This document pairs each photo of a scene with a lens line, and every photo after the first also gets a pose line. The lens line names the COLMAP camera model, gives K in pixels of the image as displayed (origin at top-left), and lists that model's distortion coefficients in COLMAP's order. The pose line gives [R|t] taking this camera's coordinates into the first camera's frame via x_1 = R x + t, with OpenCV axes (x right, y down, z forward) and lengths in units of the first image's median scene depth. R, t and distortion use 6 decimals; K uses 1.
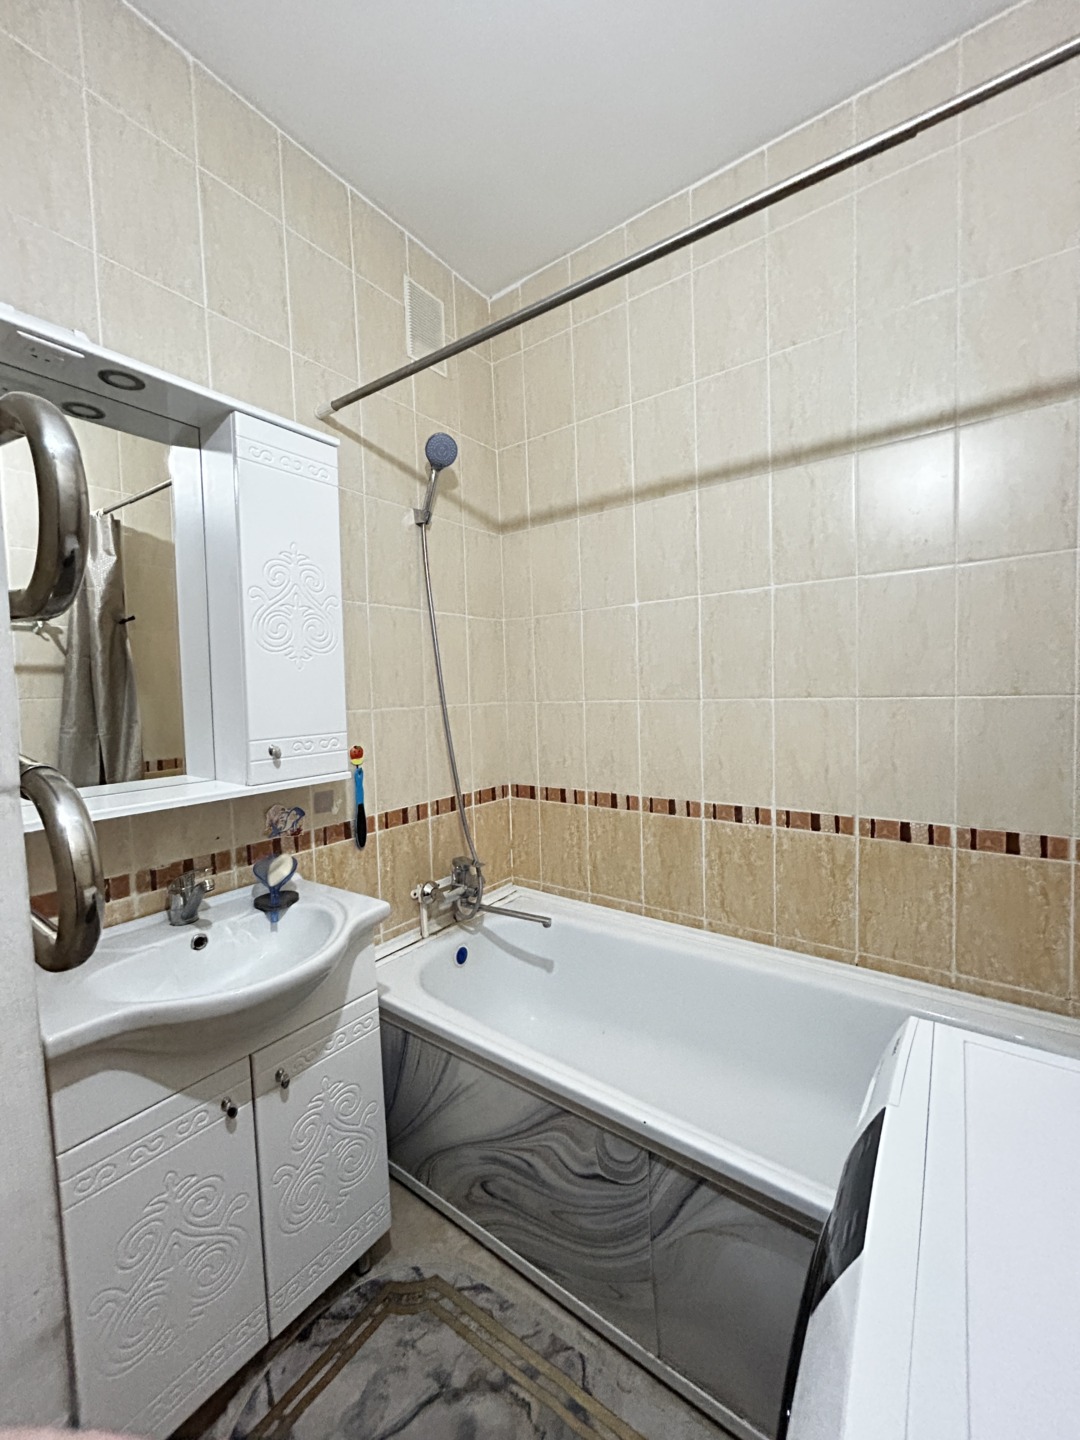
lens RADIAL K [[570.8, 0, 540.0], [0, 570.8, 720.0], [0, 0, 1]] dist [0.000583, 0.000498]
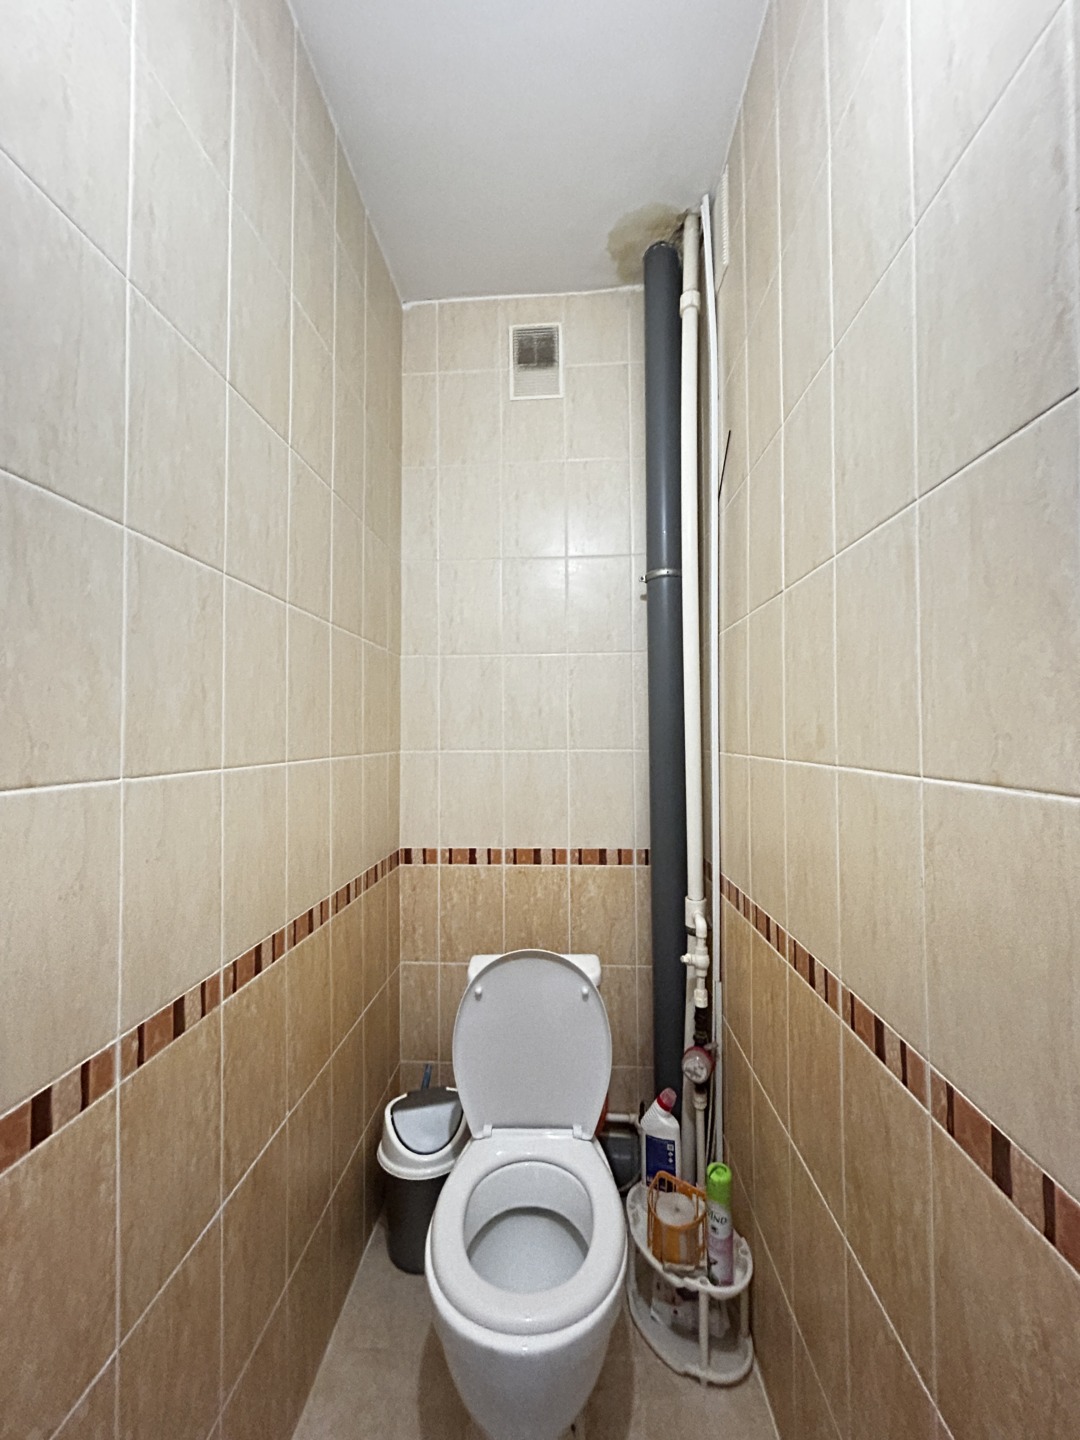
lens RADIAL K [[570.8, 0, 540.0], [0, 570.8, 720.0], [0, 0, 1]] dist [0.000583, 0.000498]
pose [[0.839125, 0.024405, 0.543390, -0.363803], [0.017363, 0.997282, -0.071604, -0.010479], [-0.543661, 0.069520, 0.836421, 0.214379]]
